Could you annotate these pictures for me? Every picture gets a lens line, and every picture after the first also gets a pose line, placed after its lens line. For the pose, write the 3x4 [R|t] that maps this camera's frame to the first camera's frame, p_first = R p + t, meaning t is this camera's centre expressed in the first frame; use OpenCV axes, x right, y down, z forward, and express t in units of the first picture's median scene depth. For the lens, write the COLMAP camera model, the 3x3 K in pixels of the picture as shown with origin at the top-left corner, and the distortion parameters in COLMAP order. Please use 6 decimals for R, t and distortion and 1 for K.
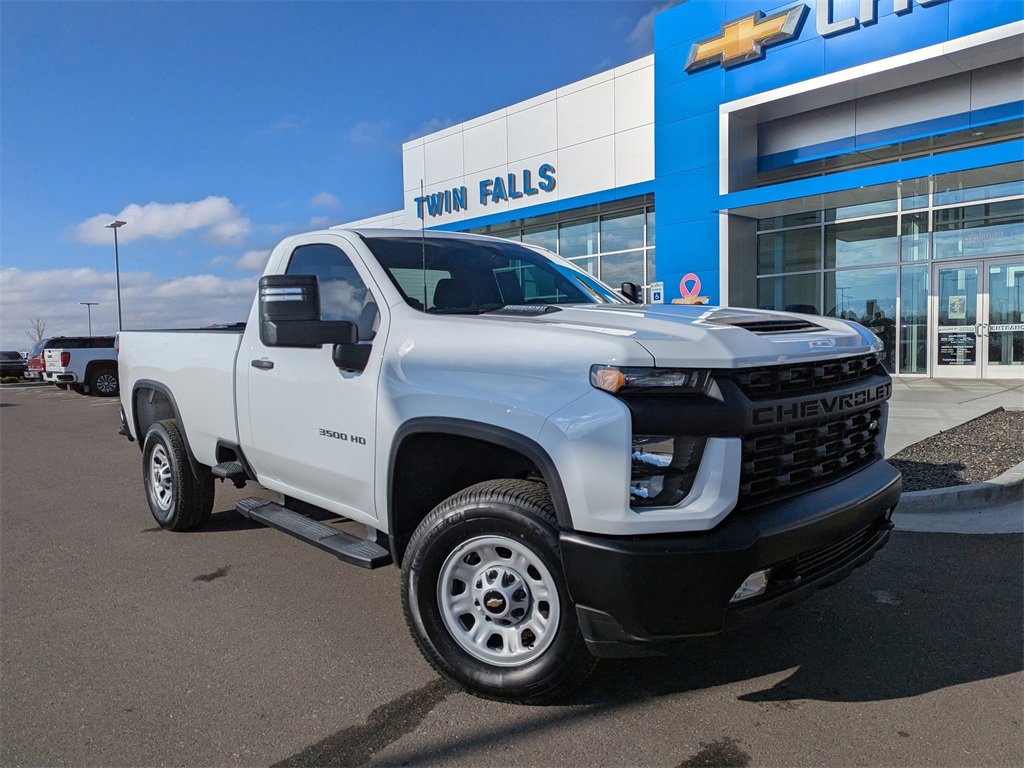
lens RADIAL K [[717.4, 0, 509.4], [0, 717.4, 381.6], [0, 0, 1]] dist [0.070429, -0.059318]
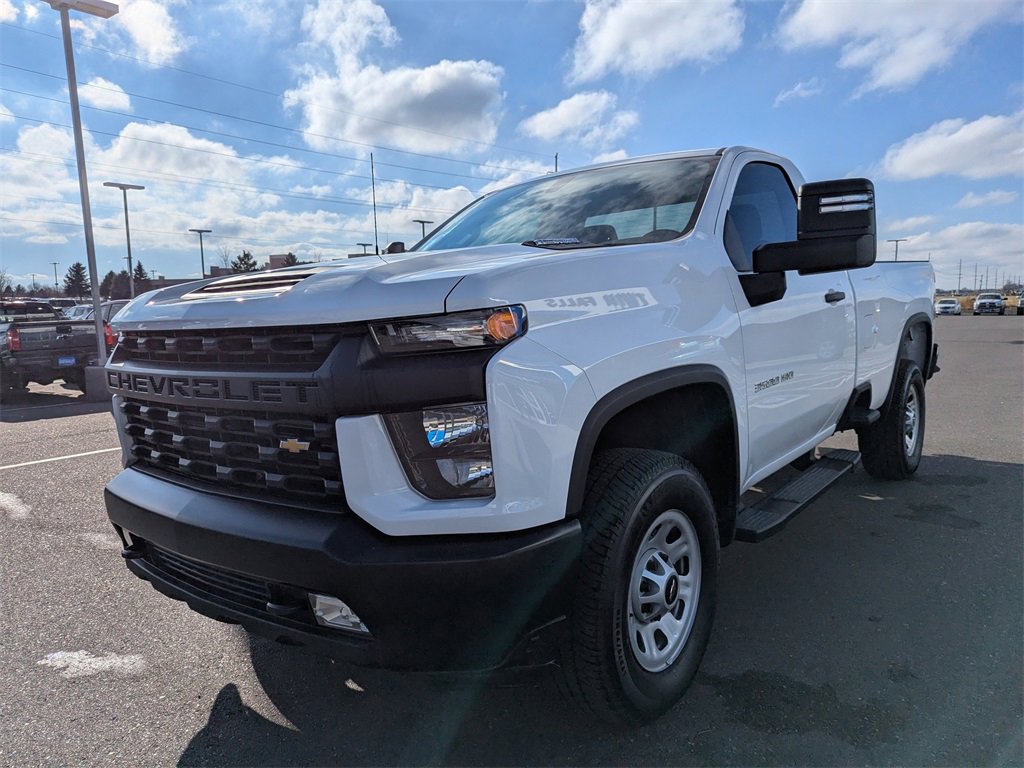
lens RADIAL K [[722.8, 0, 510.7], [0, 722.8, 381.7], [0, 0, 1]] dist [0.066459, -0.071819]
pose [[0.139185, 0.123441, -0.982543, 1.013617], [-0.028922, 0.992284, 0.120567, -0.057780], [0.989844, 0.011636, 0.141681, 0.996199]]
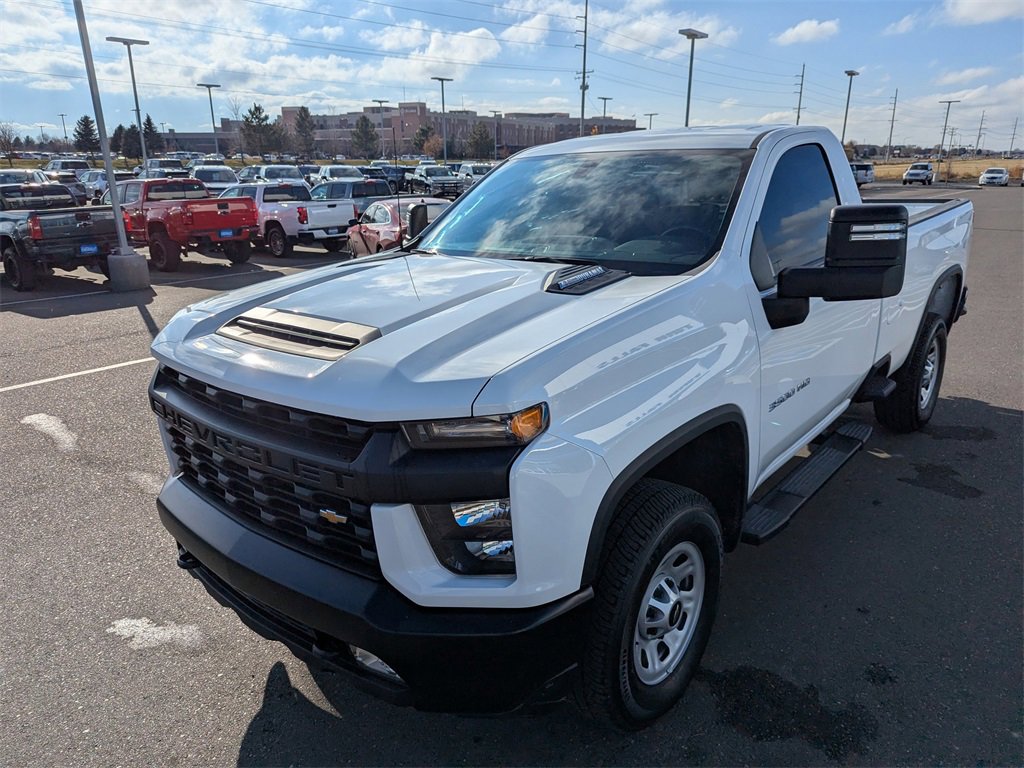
lens RADIAL K [[725.8, 0, 512.0], [0, 725.8, 384.0], [0, 0, 1]] dist [0.048186, -0.040718]
pose [[0.111162, 0.308740, -0.944628, 1.005581], [-0.041249, 0.951134, 0.306012, -0.241304], [0.992946, 0.004948, 0.118465, 0.987105]]
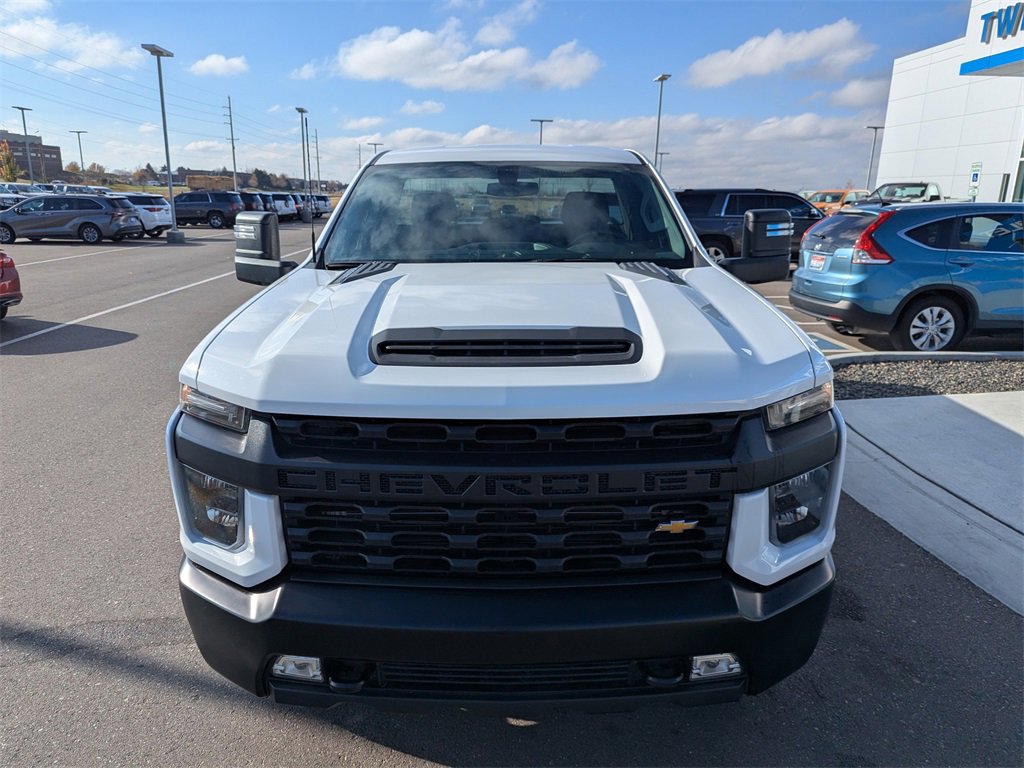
lens RADIAL K [[725.8, 0, 512.0], [0, 725.8, 384.0], [0, 0, 1]] dist [0.048186, -0.040718]
pose [[0.731981, 0.205194, -0.649692, 0.687652], [-0.067351, 0.970692, 0.230694, -0.170379], [0.677988, -0.125106, 0.724349, 0.407542]]
